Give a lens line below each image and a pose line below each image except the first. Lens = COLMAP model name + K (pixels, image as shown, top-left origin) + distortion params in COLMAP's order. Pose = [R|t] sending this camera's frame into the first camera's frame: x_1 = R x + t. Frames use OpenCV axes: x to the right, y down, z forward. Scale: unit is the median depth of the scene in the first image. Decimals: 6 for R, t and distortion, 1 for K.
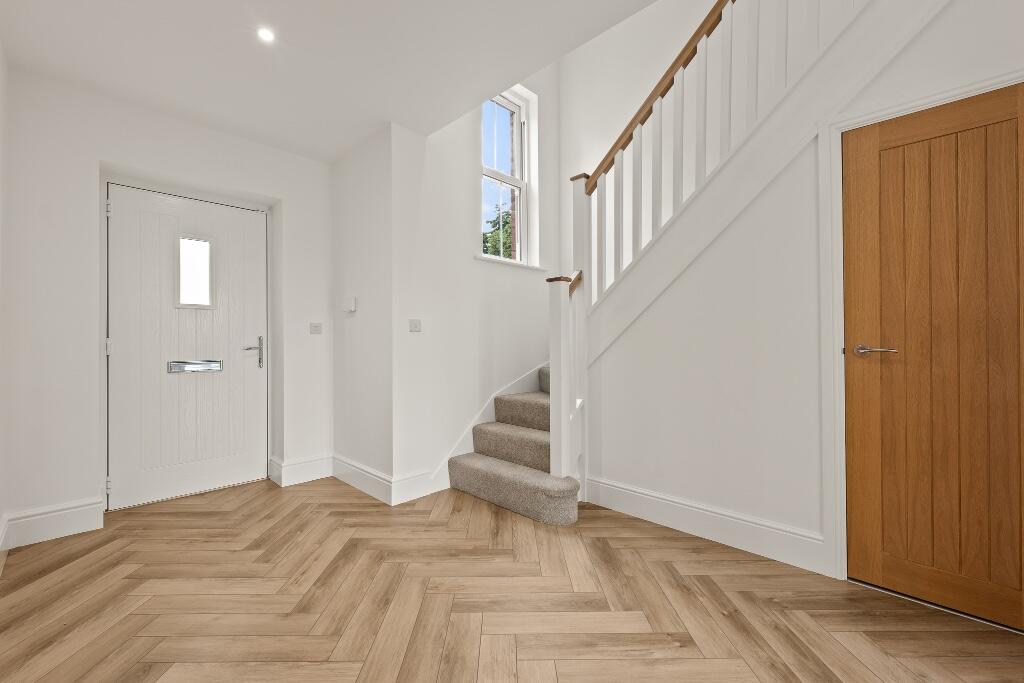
lens RADIAL K [[417.0, 0, 512.0], [0, 417.0, 341.5], [0, 0, 1]] dist [0.015760, -0.000466]
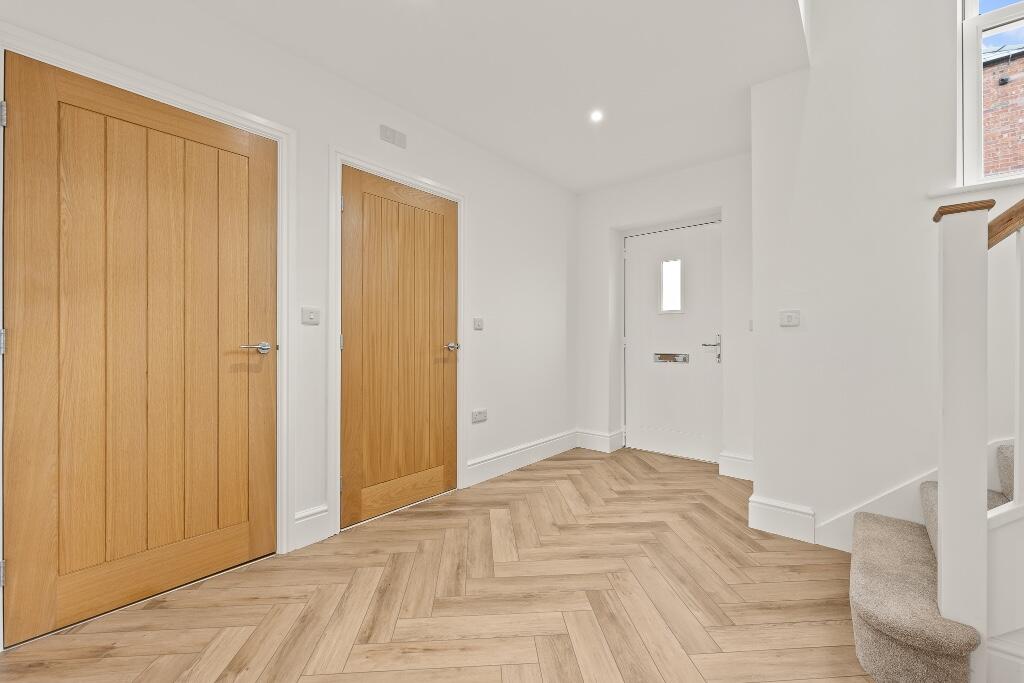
lens RADIAL K [[417.0, 0, 512.0], [0, 417.0, 341.5], [0, 0, 1]] dist [0.015760, -0.000466]
pose [[0.086688, 0.002307, -0.996233, 0.634437], [0.002446, 0.999994, 0.002529, 0.003748], [0.996232, -0.002656, 0.086682, 0.507811]]
